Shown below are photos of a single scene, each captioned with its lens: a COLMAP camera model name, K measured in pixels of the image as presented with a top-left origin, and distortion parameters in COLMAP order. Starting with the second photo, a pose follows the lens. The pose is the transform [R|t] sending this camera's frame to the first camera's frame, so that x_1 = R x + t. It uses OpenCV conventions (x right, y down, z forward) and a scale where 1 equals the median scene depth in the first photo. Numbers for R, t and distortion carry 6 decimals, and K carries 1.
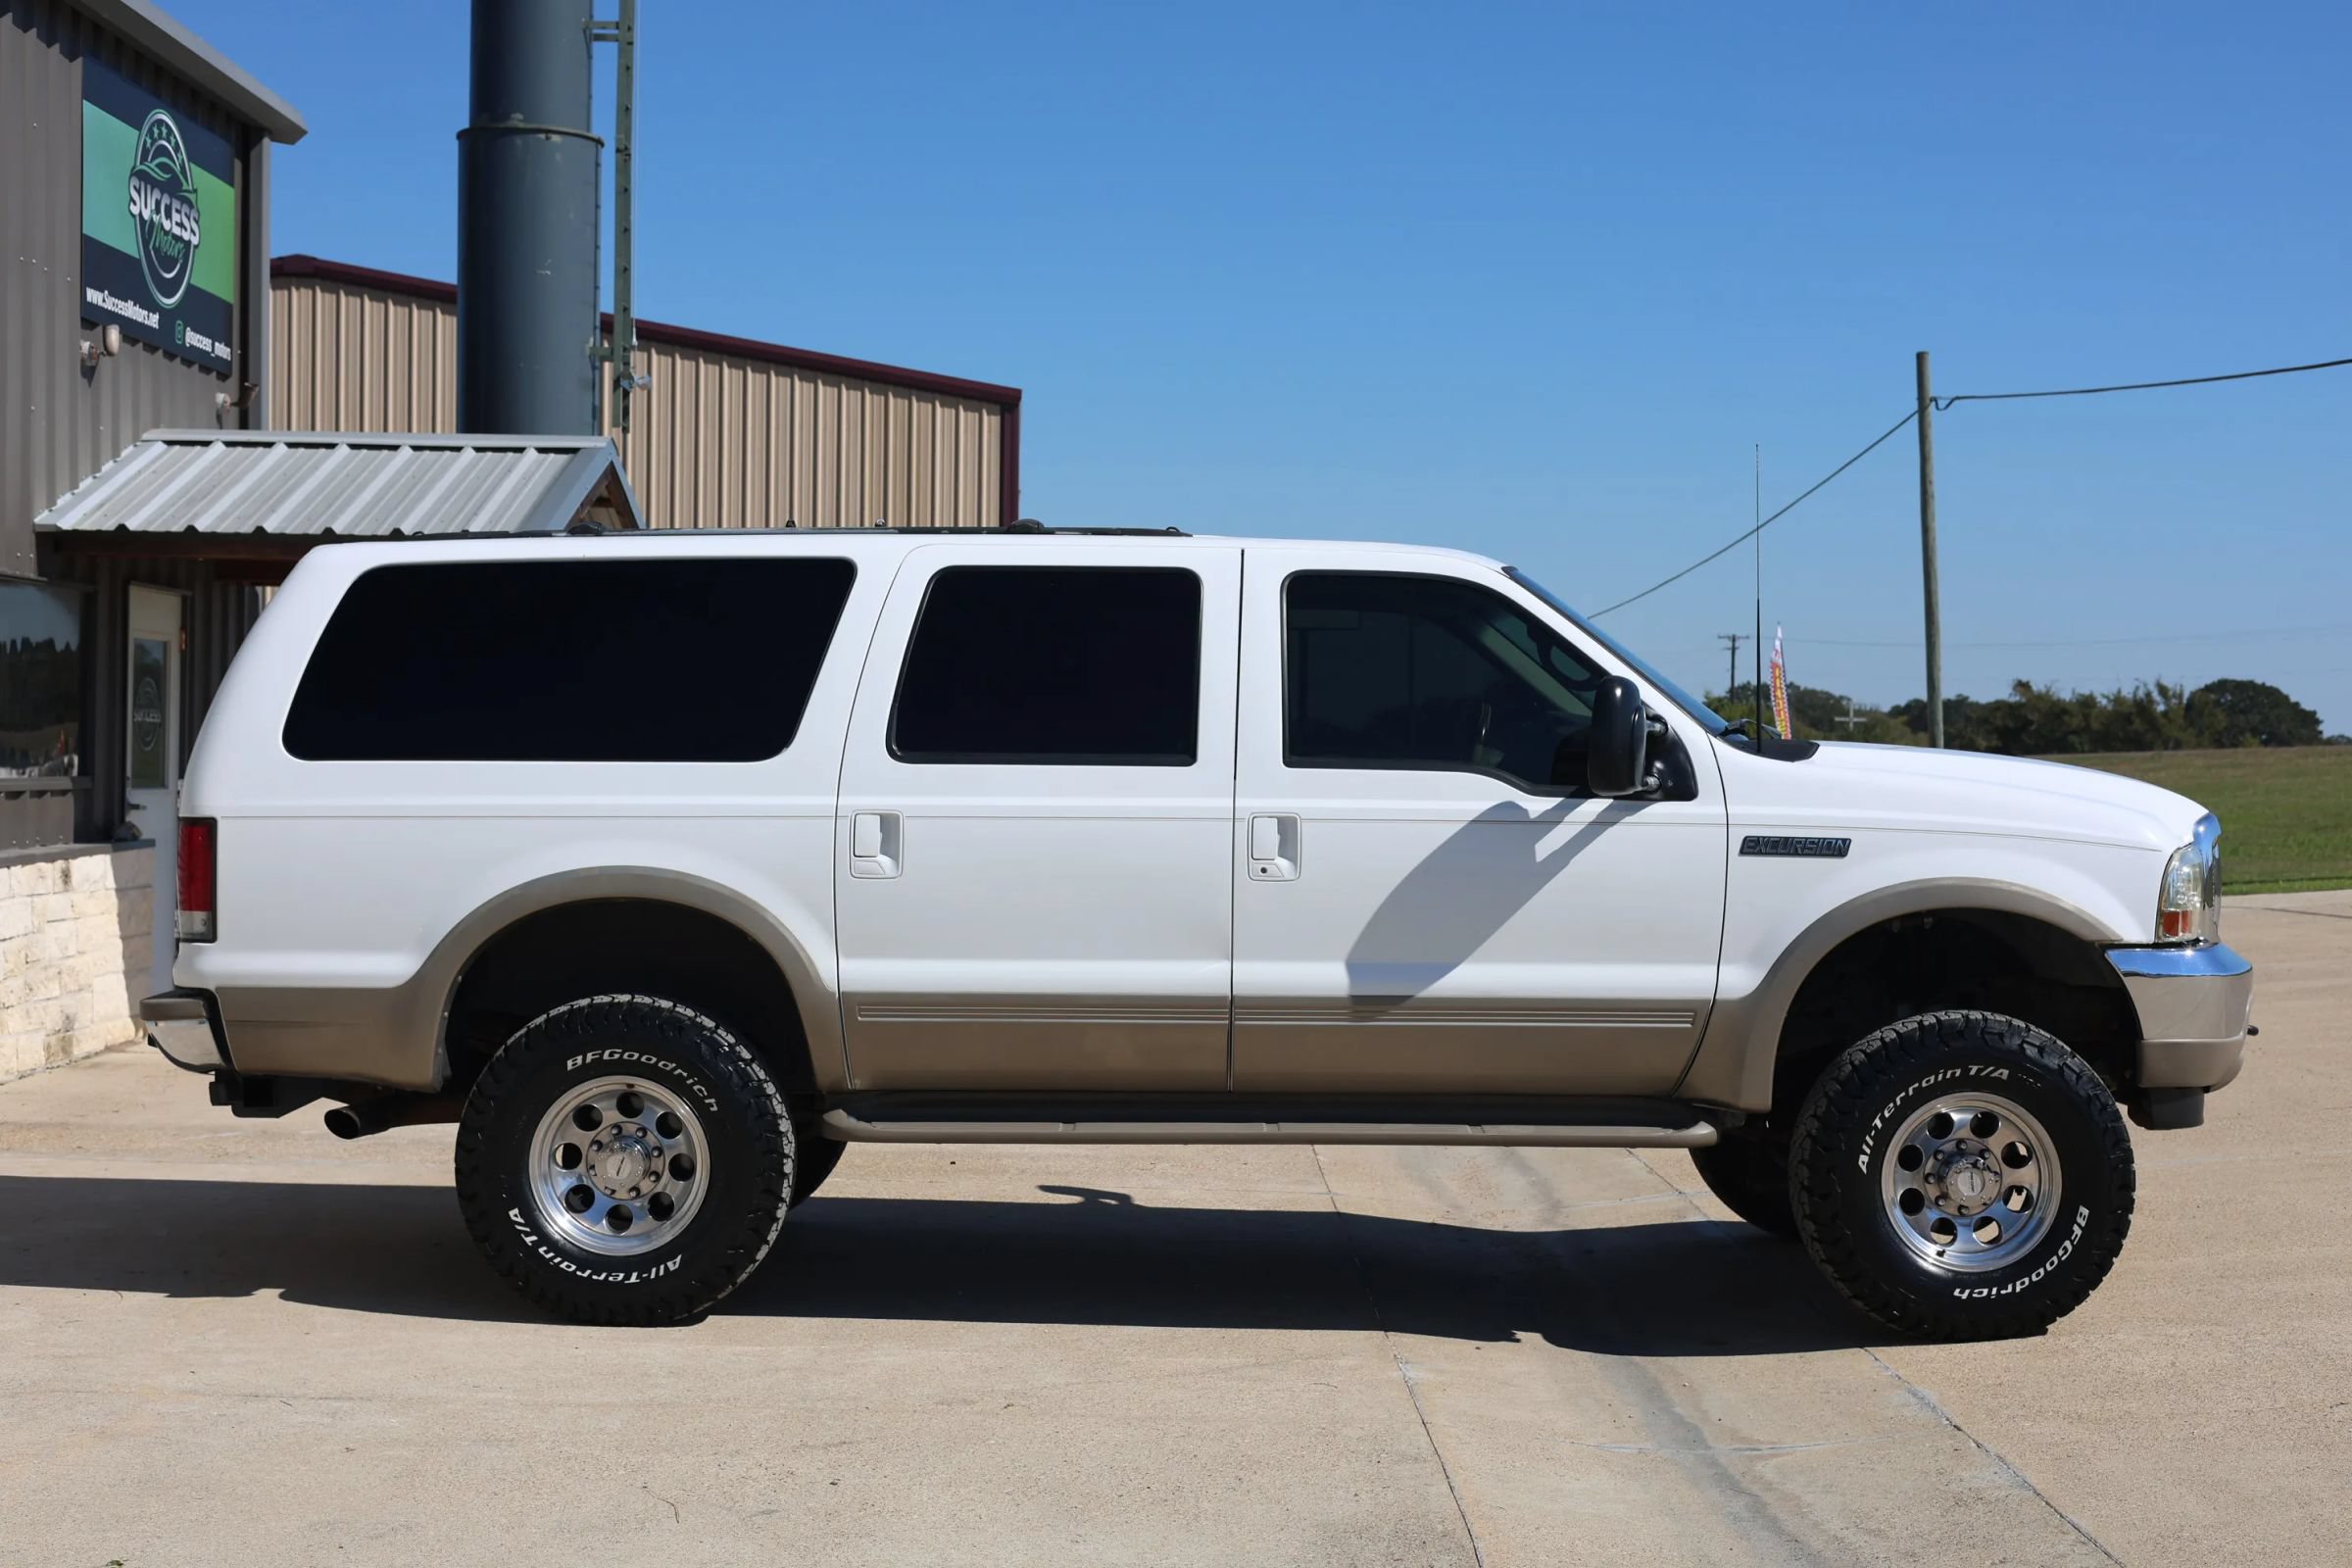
lens RADIAL K [[3302.6, 0, 1176.0], [0, 3302.6, 789.8], [0, 0, 1]] dist [0.078069, -0.289716]
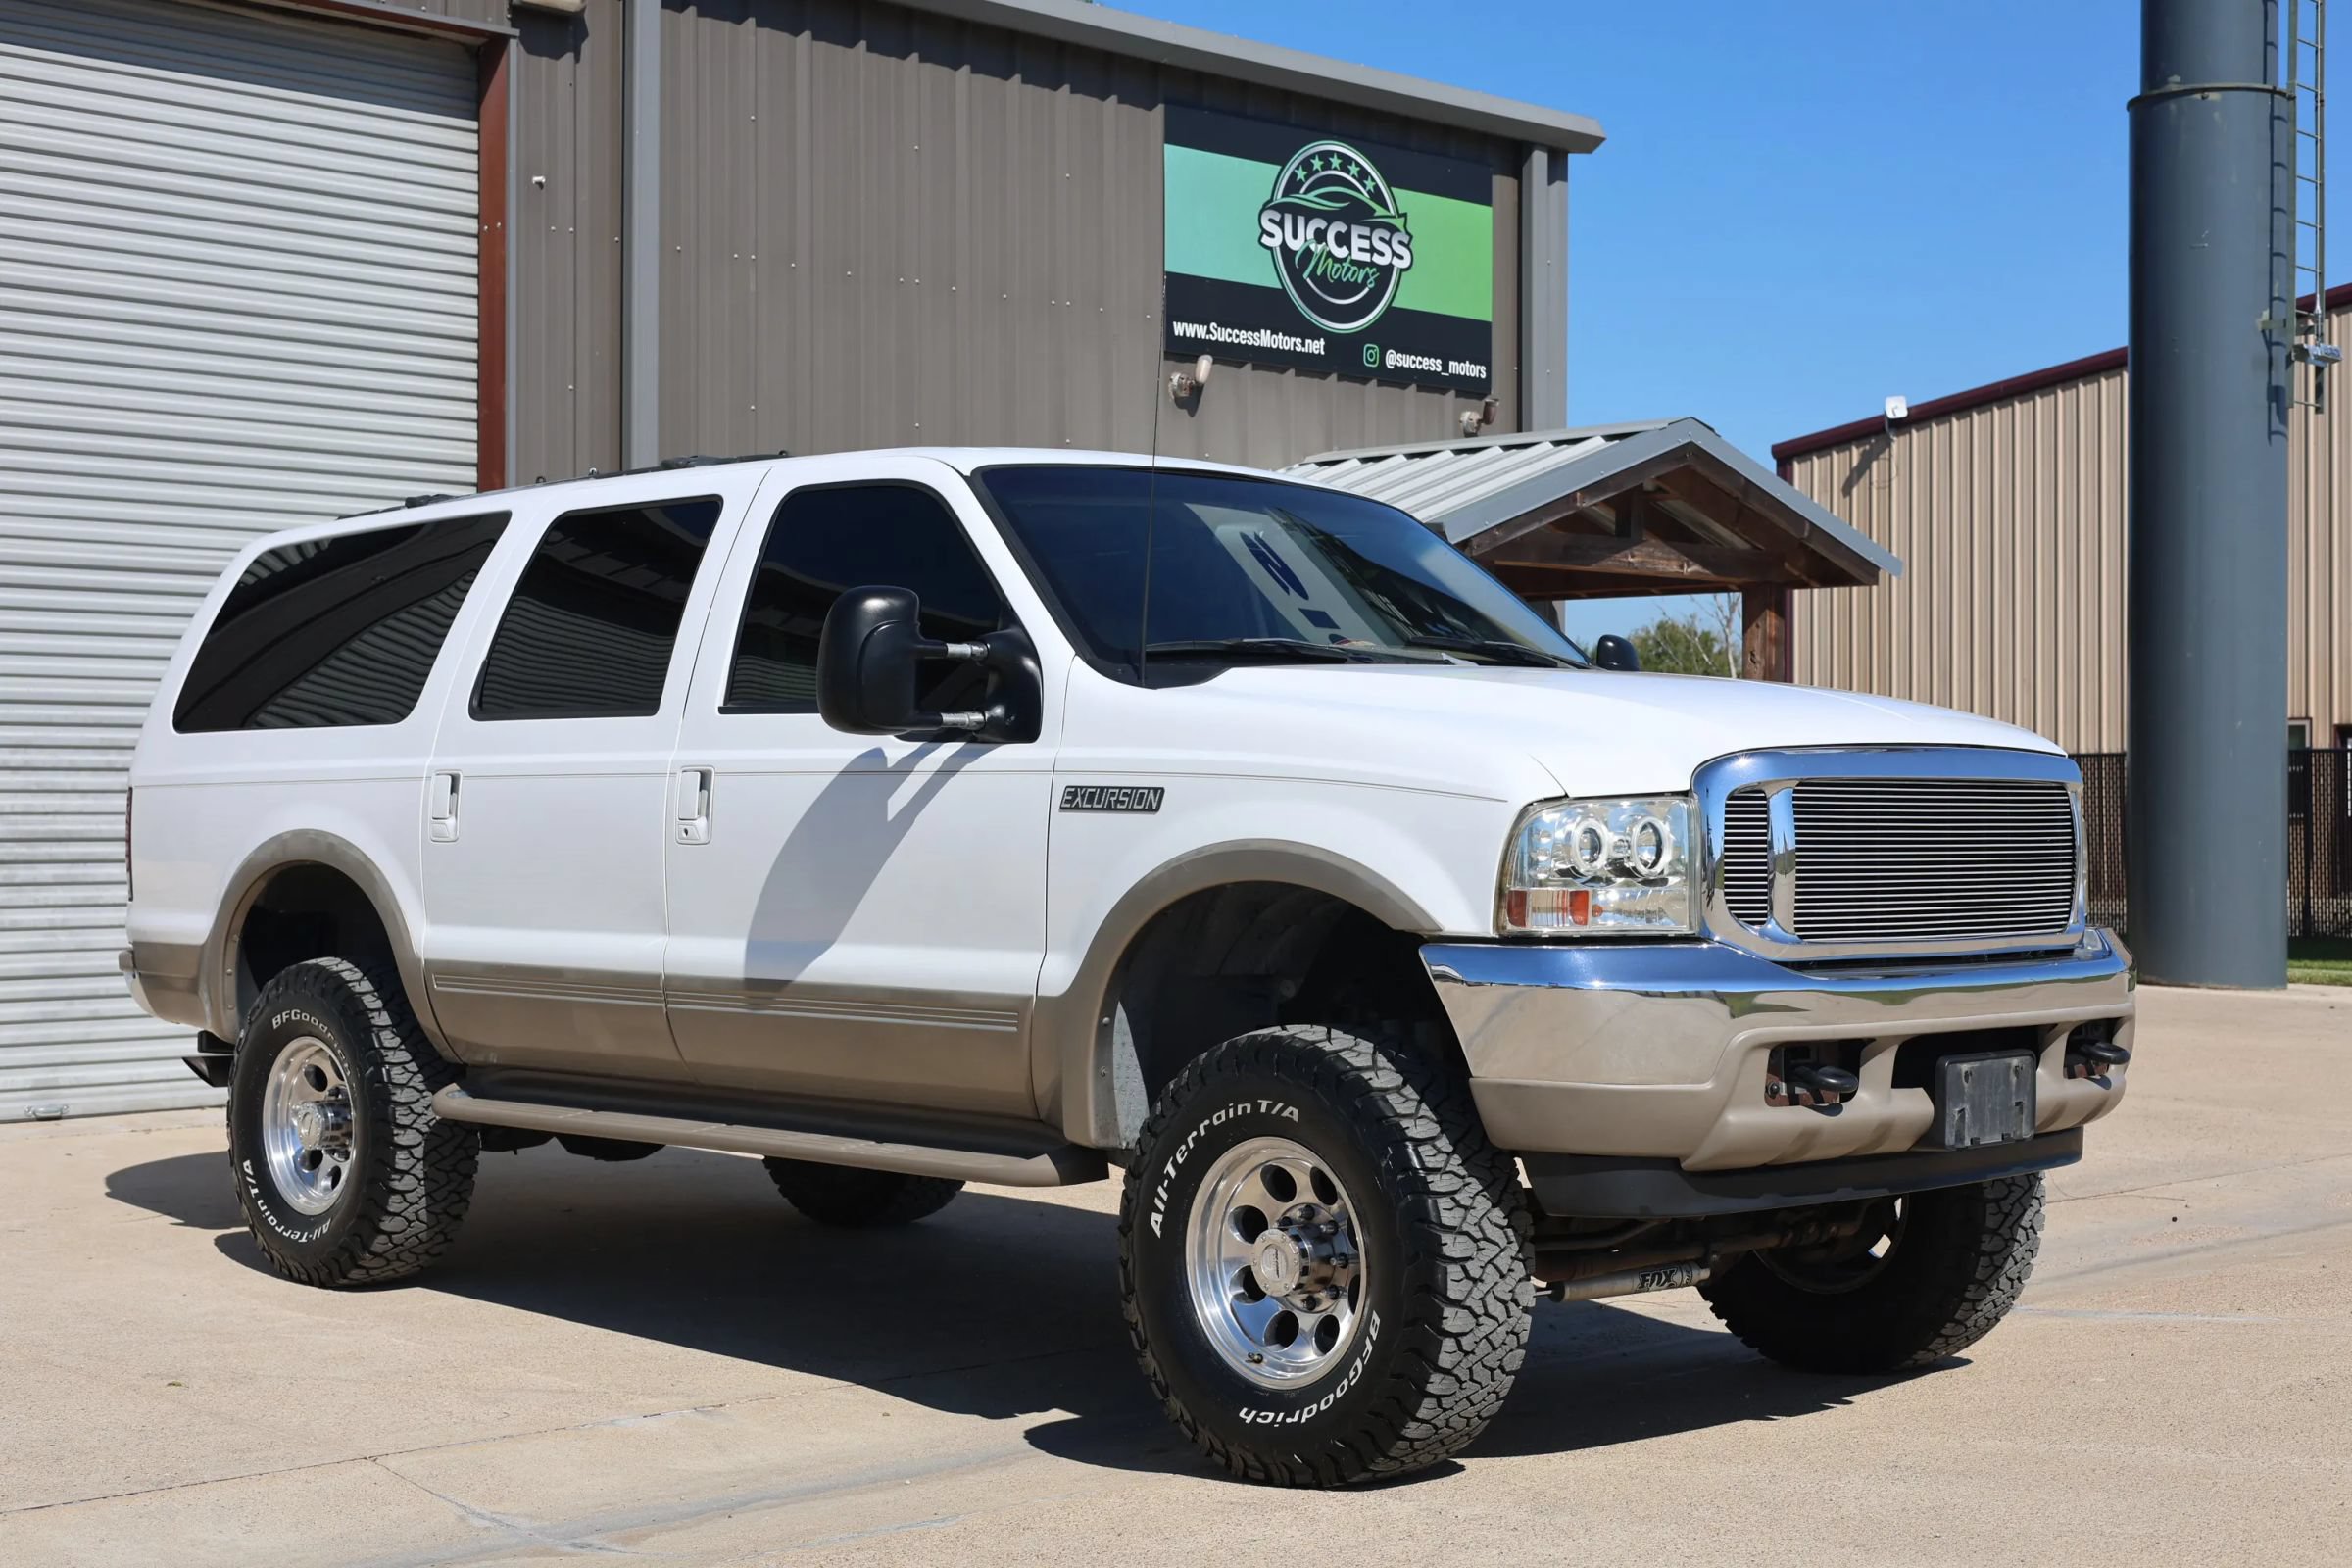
lens RADIAL K [[3302.6, 0, 1176.0], [0, 3302.6, 789.8], [0, 0, 1]] dist [0.078069, -0.289716]
pose [[0.695971, -0.012277, -0.717965, 0.740975], [-0.002579, 0.999805, -0.019596, 0.029888], [0.718065, 0.015490, 0.695804, 0.483694]]
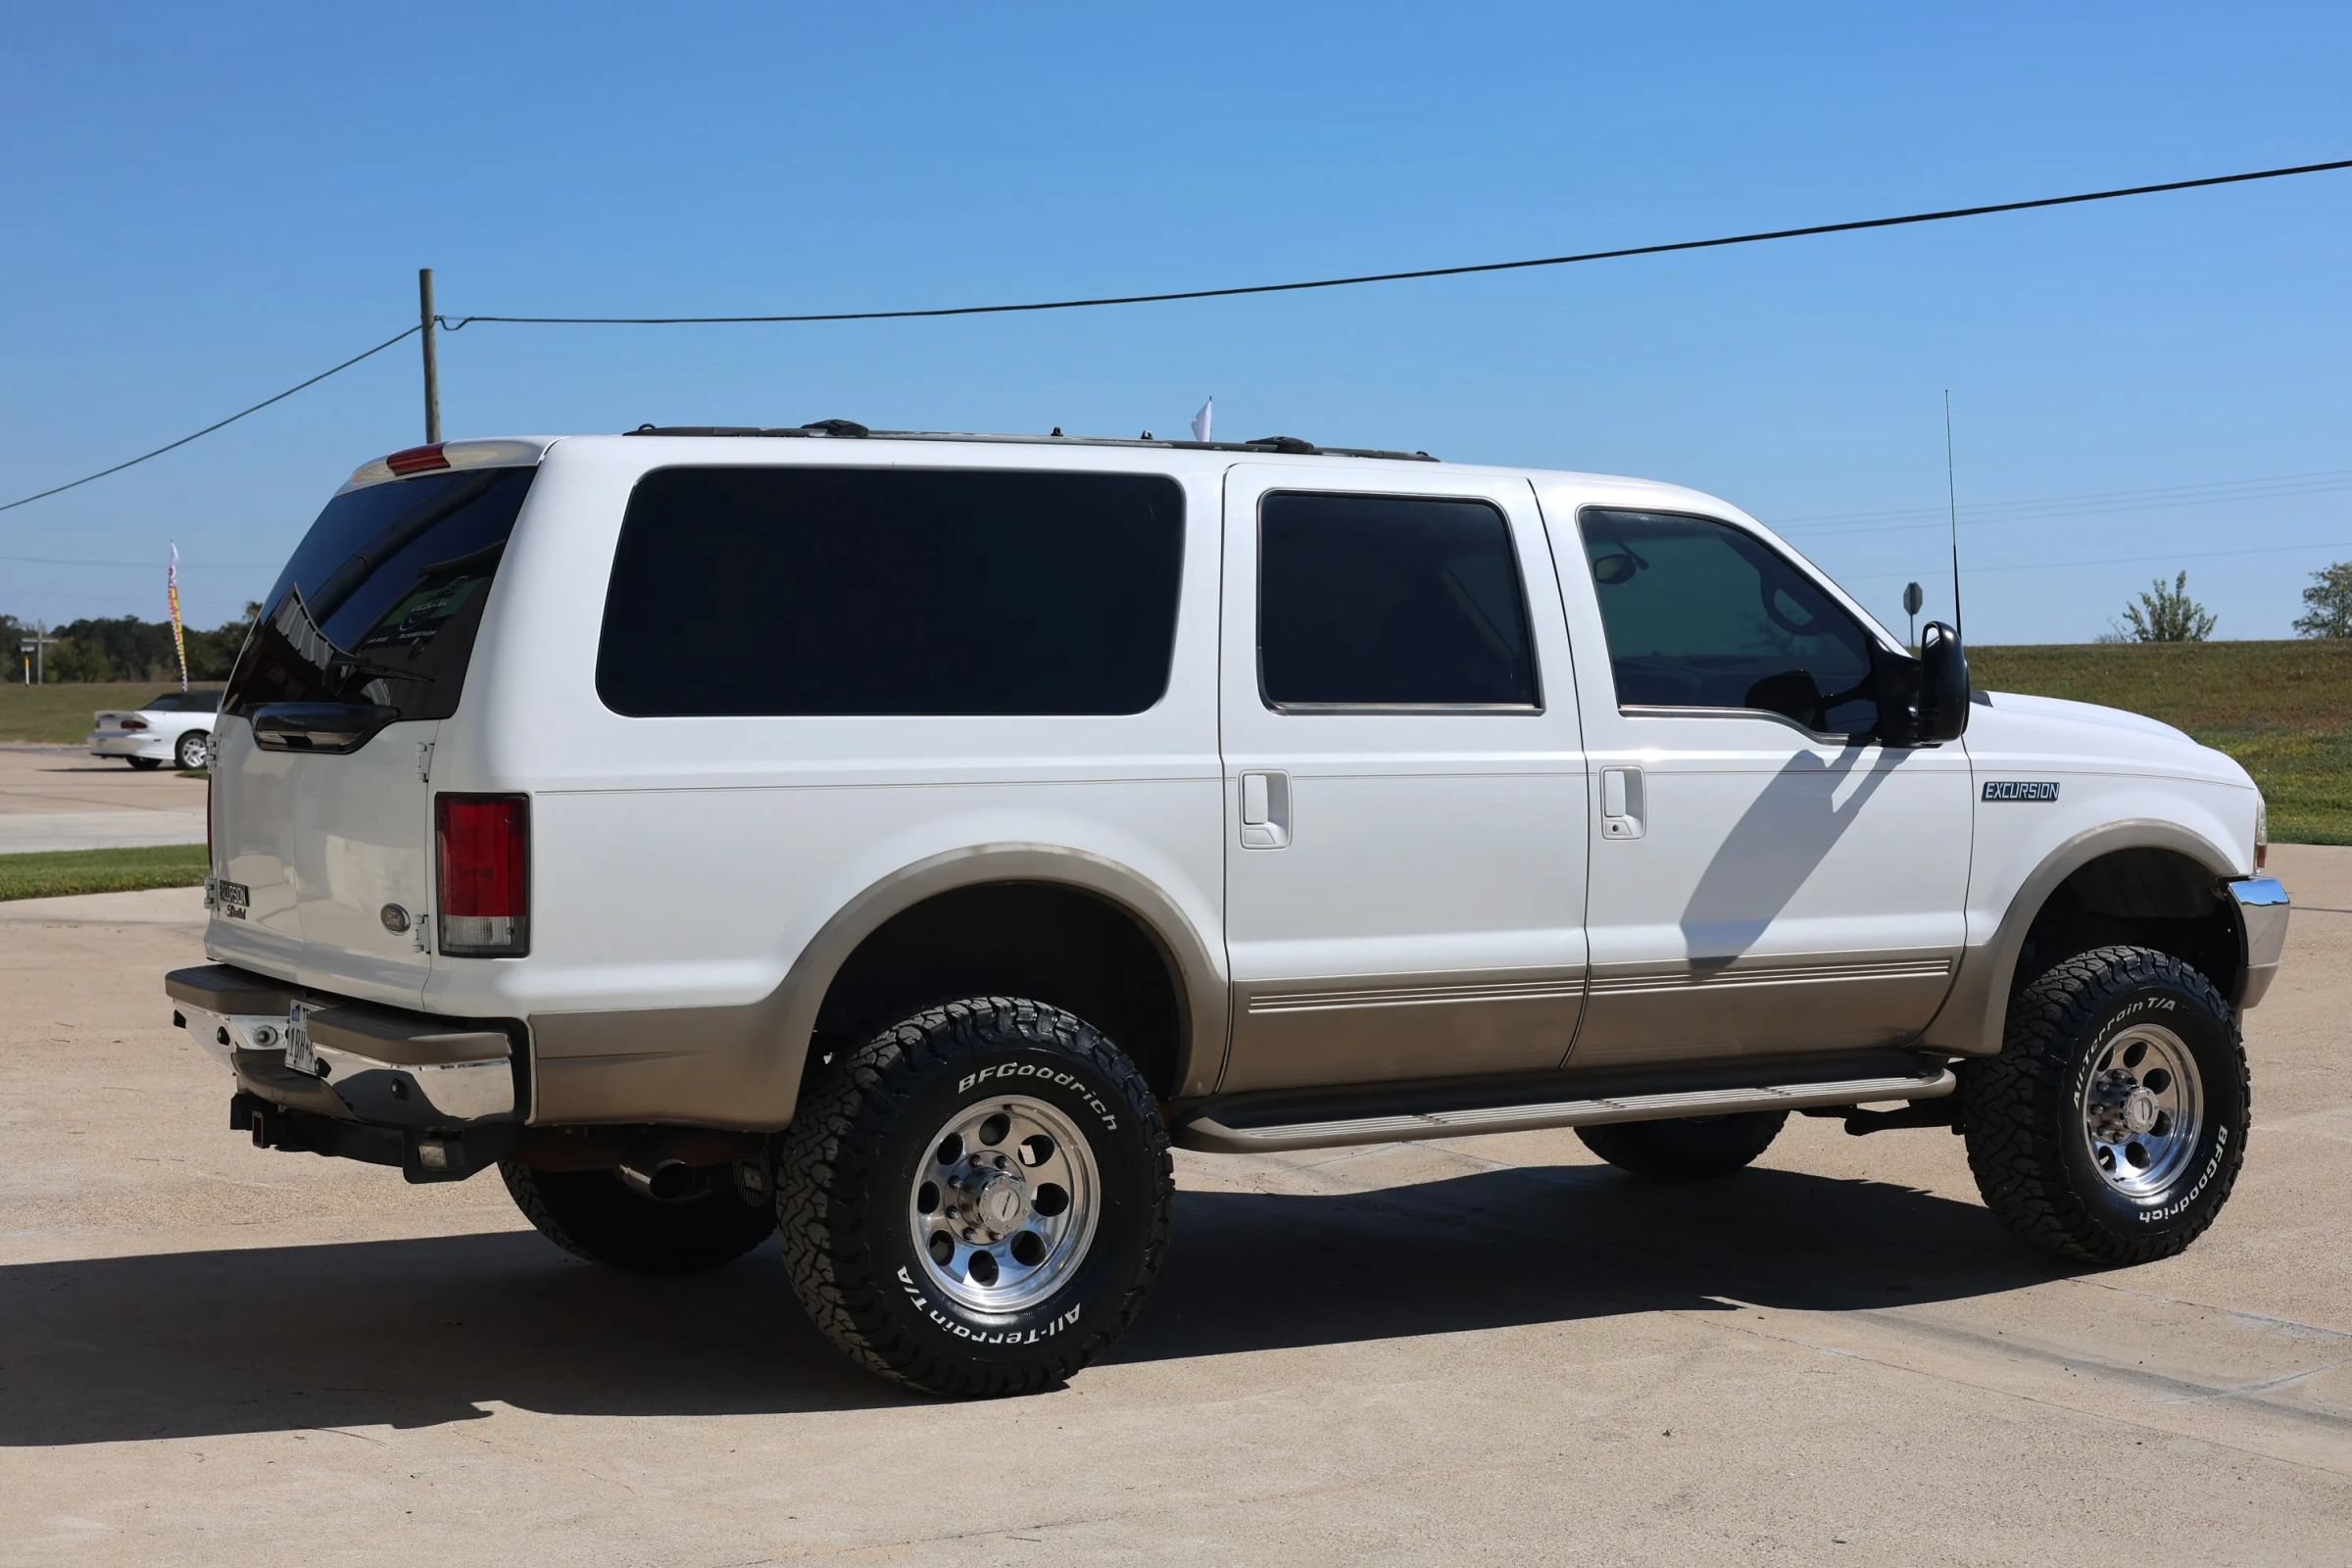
lens RADIAL K [[3302.6, 0, 1176.0], [0, 3302.6, 789.8], [0, 0, 1]] dist [0.078069, -0.289716]
pose [[0.850879, -0.018975, 0.525019, -0.563144], [0.006634, 0.999656, 0.025378, -0.010714], [-0.525320, -0.018110, 0.850712, 0.275057]]
